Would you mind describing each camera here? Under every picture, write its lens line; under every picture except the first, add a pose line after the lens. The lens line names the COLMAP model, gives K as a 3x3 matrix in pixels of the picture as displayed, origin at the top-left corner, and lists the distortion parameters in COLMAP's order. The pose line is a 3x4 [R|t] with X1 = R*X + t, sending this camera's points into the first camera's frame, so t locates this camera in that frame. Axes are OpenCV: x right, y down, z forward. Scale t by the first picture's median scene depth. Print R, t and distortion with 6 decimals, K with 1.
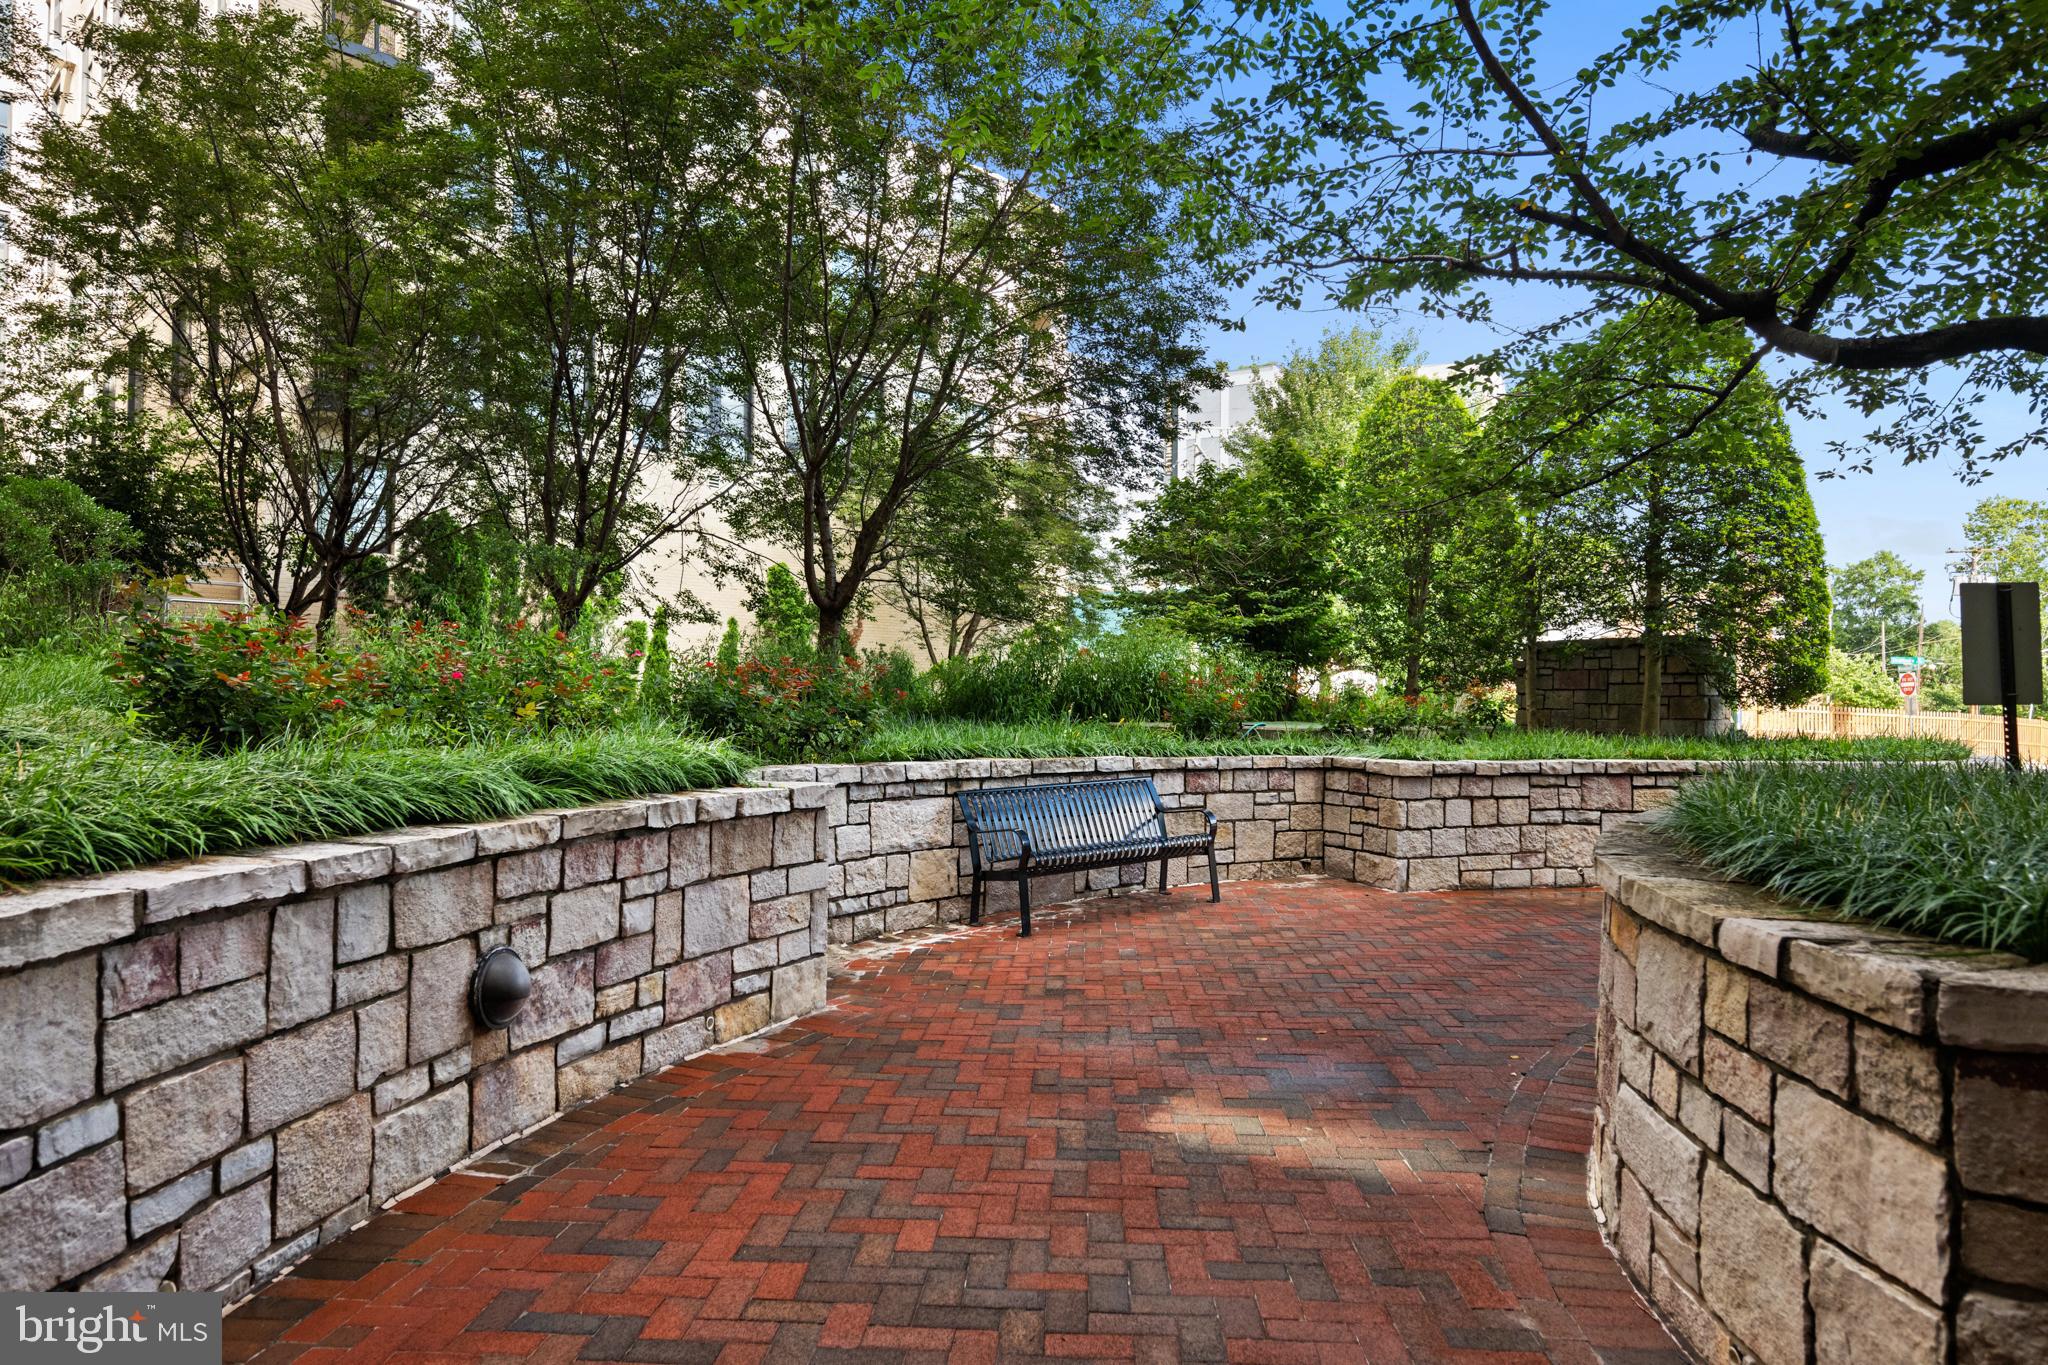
lens RADIAL K [[1236.3, 0, 1035.0], [0, 1236.3, 679.0], [0, 0, 1]] dist [0.006925, 0.000758]
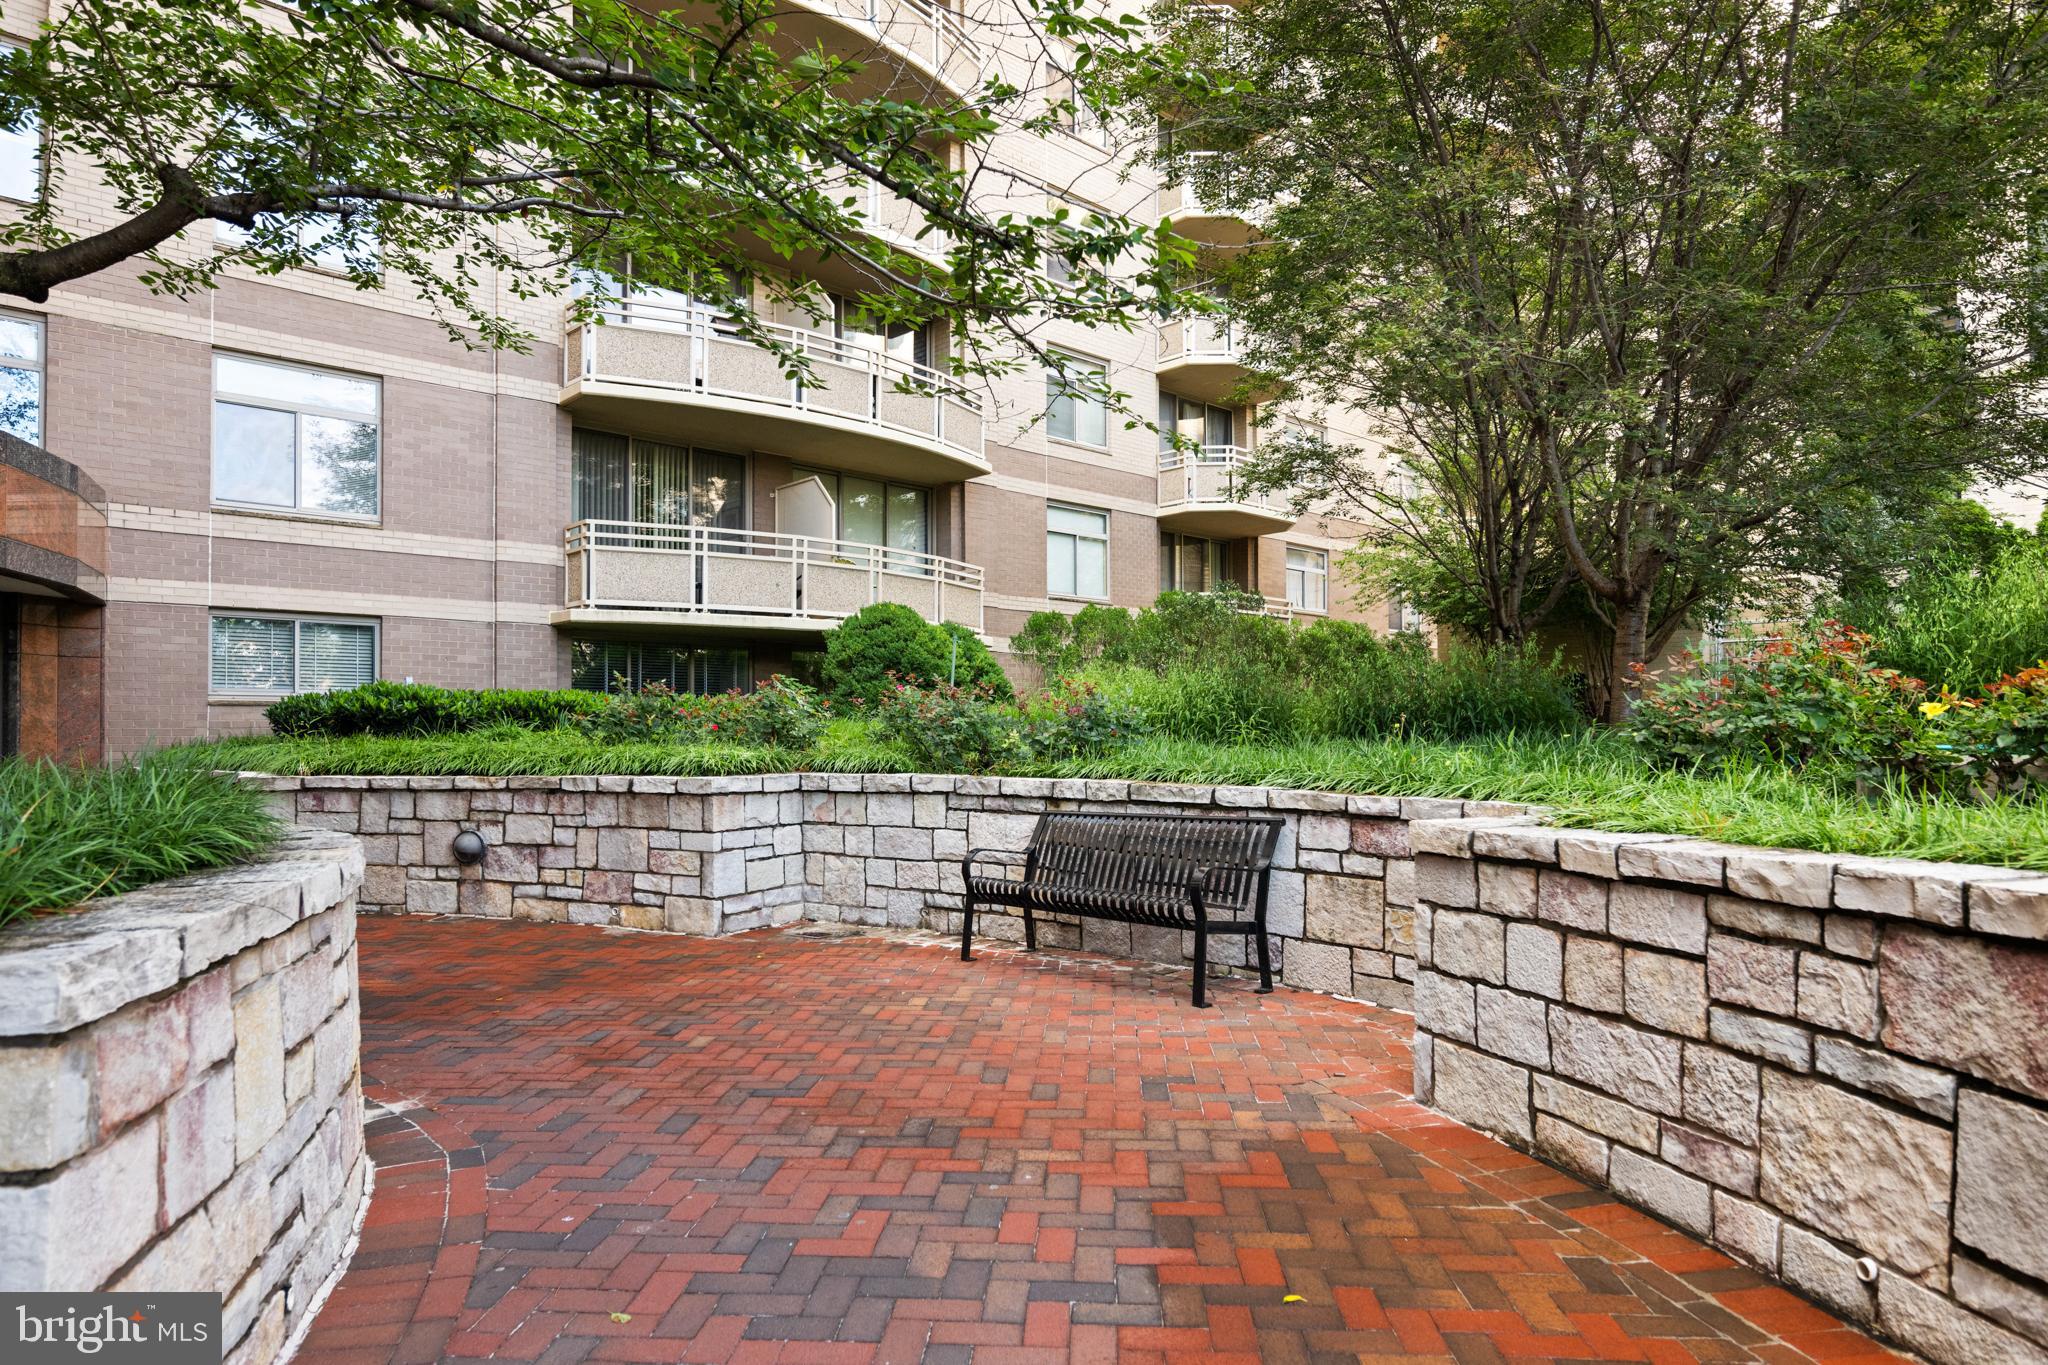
lens RADIAL K [[1236.3, 0, 1037.0], [0, 1236.3, 691.8], [0, 0, 1]] dist [0.006925, 0.000758]
pose [[-0.026318, -0.047273, -0.998535, 0.925792], [0.022634, 0.998597, -0.047873, 0.046432], [0.999397, -0.023861, -0.025211, 1.054732]]
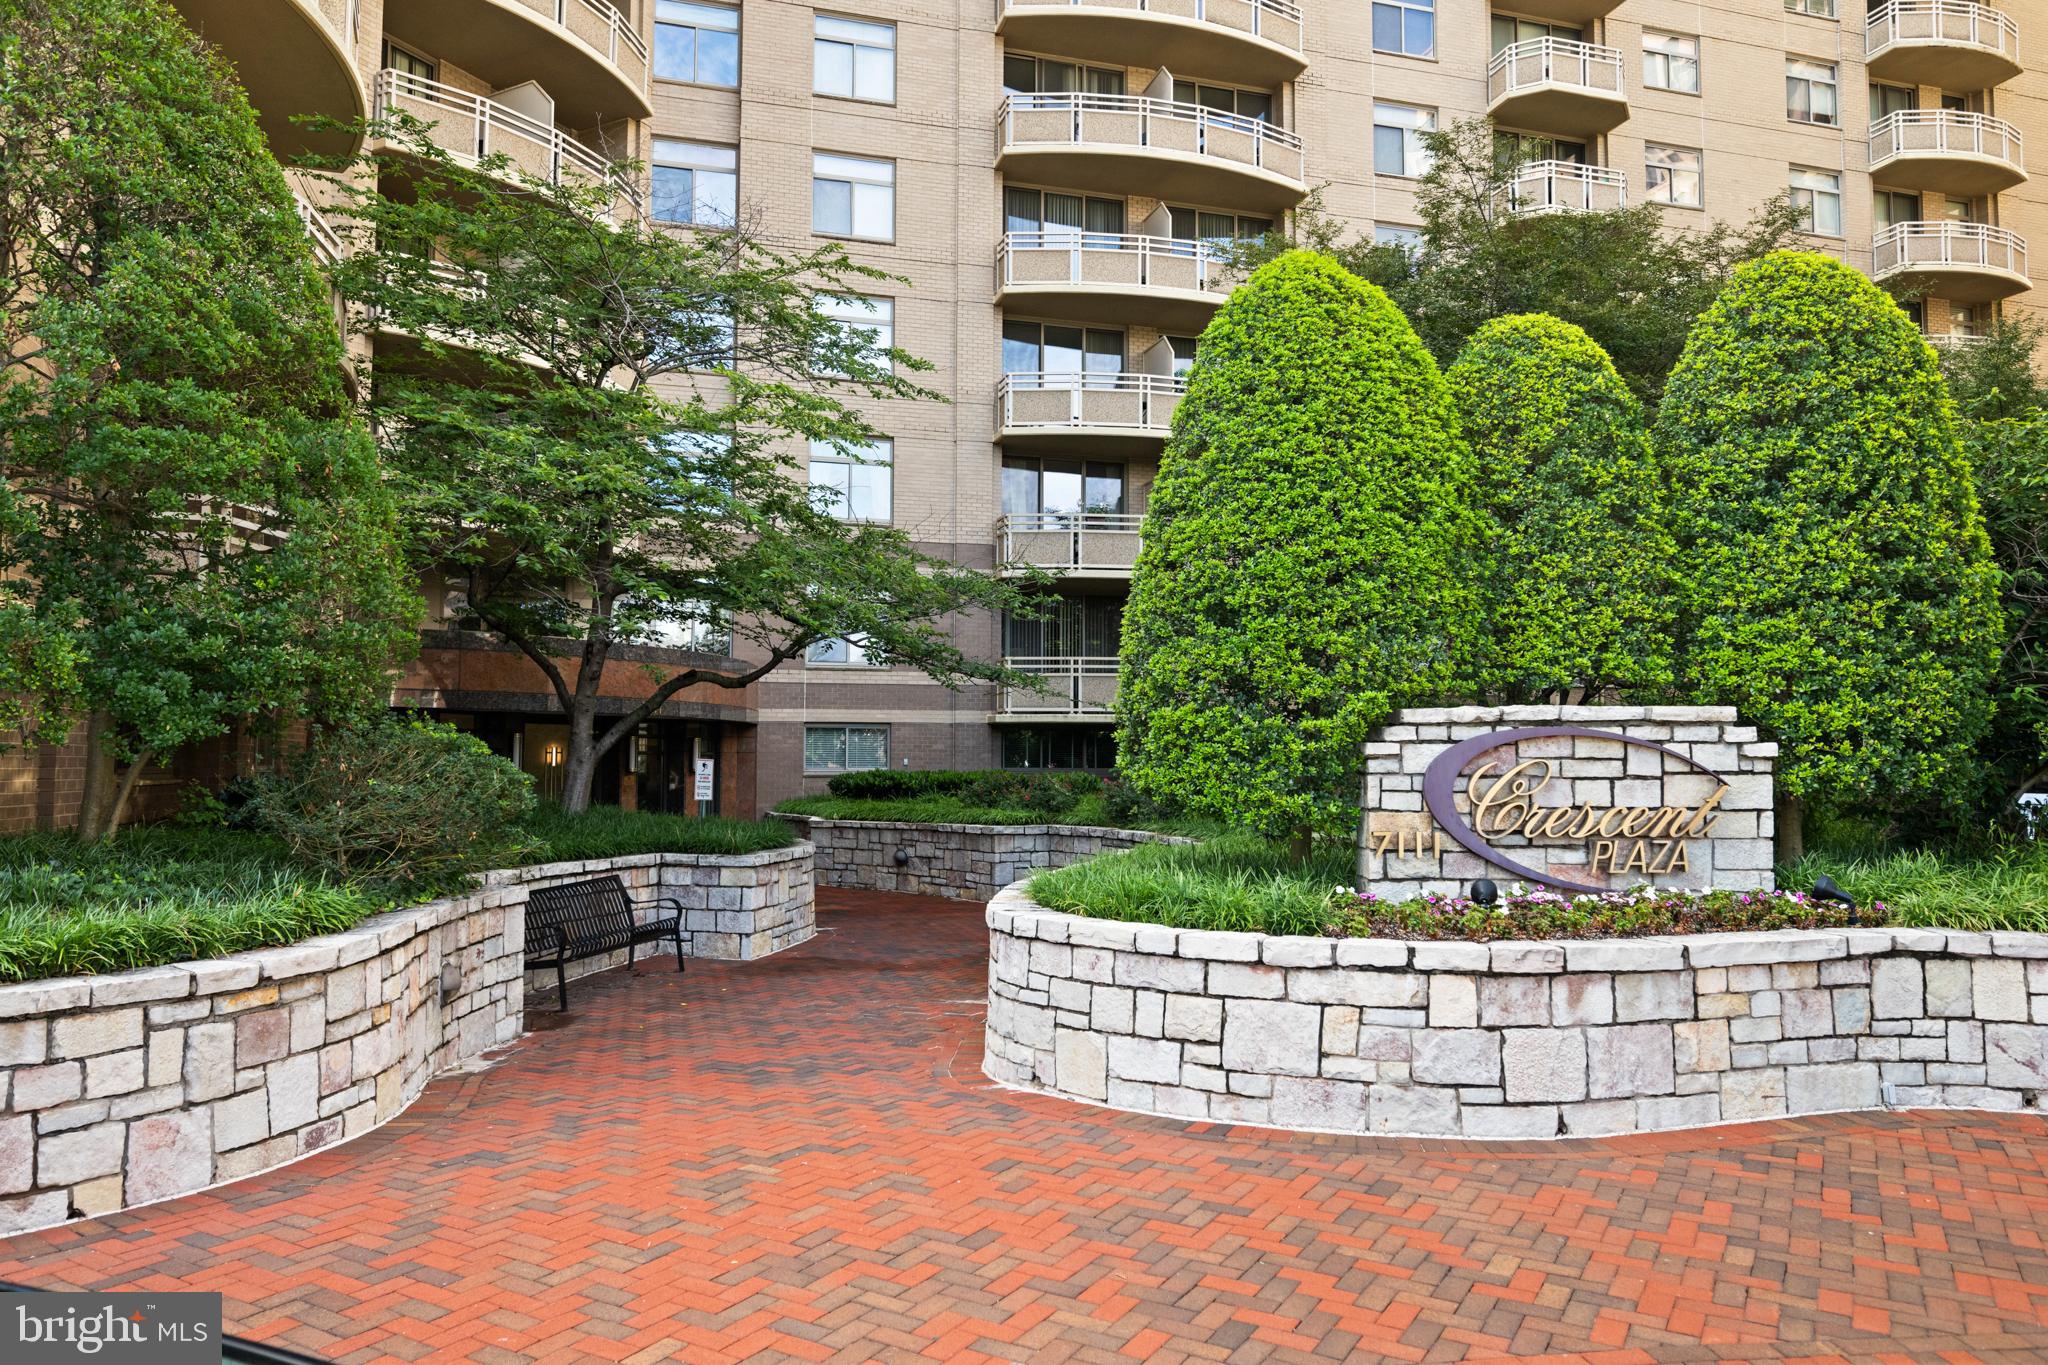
lens RADIAL K [[1391.8, 0, 1026.9], [0, 1391.8, 683.1], [0, 0, 1]] dist [0.006730, 0.000965]
pose [[-0.464149, -0.068363, -0.883115, 2.023074], [0.008741, 0.996615, -0.081743, 0.012064], [0.885714, -0.045660, -0.461980, 1.938058]]
